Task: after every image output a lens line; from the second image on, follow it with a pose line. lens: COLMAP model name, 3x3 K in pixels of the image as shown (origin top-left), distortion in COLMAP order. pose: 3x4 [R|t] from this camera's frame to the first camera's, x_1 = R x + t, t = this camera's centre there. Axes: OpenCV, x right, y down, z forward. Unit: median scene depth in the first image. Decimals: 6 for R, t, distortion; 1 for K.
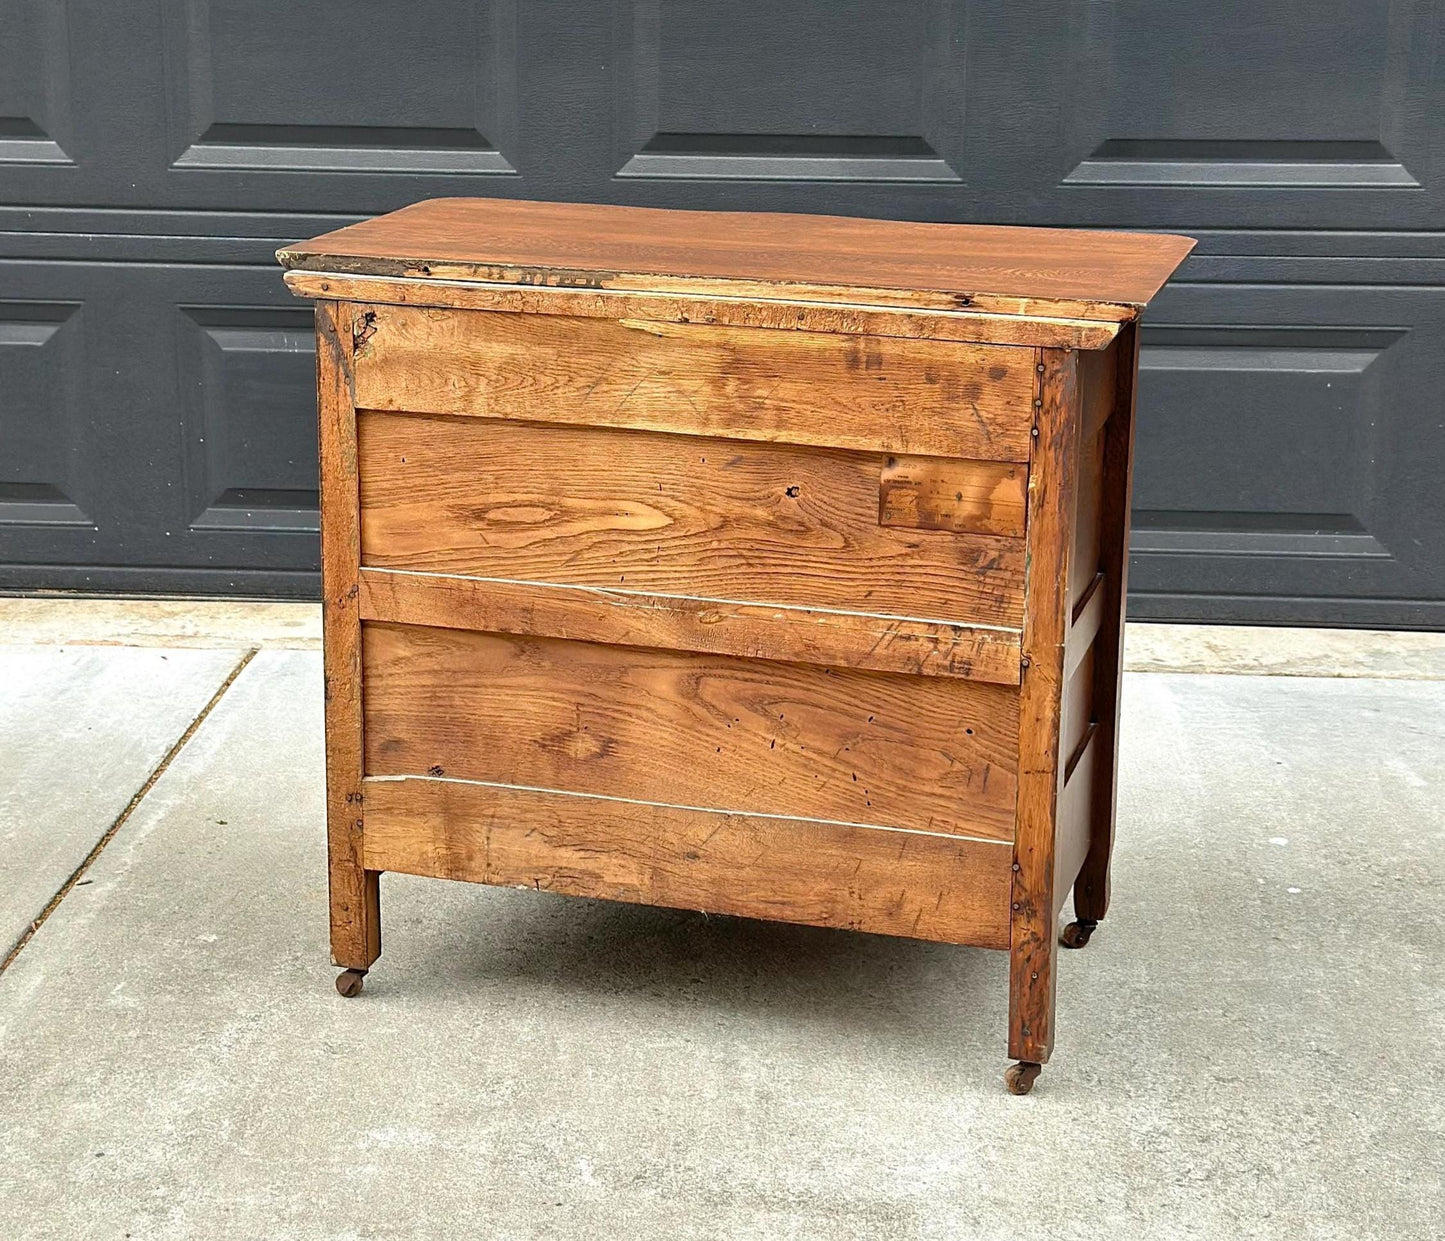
lens RADIAL K [[2678.7, 0, 719.2], [0, 2678.7, 531.0], [0, 0, 1]] dist [0.158000, -0.051313]
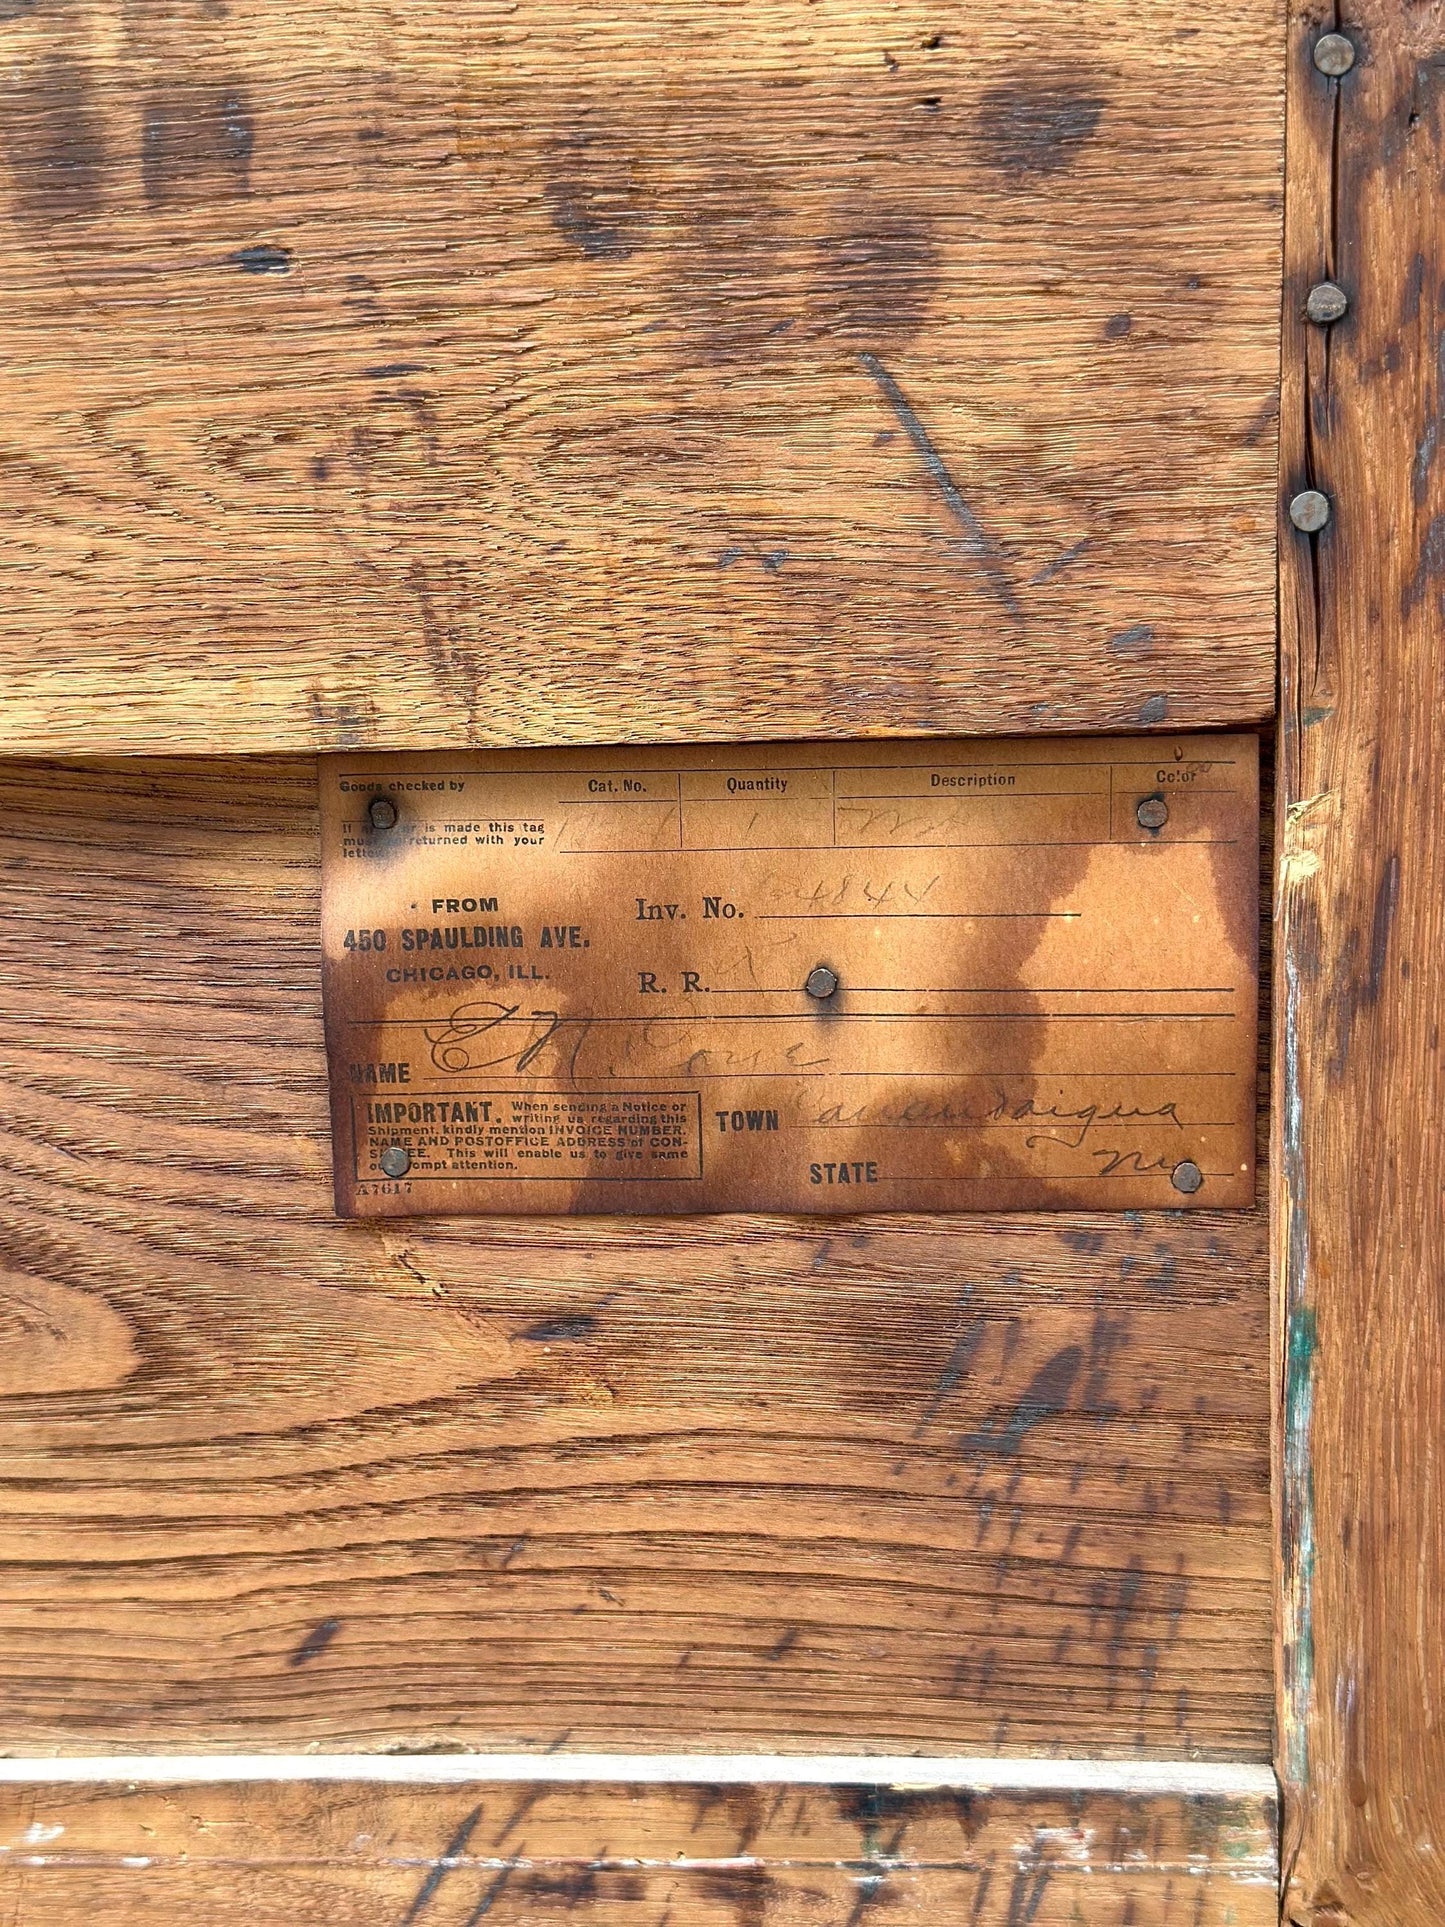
lens RADIAL K [[2730.1, 0, 722.5], [0, 2730.1, 963.5], [0, 0, 1]] dist [0.126730, -0.053021]
pose [[0.975744, -0.088949, 0.200030, 0.050774], [0.103457, 0.992620, -0.063262, -0.004771], [-0.192926, 0.082422, 0.977745, 0.838453]]
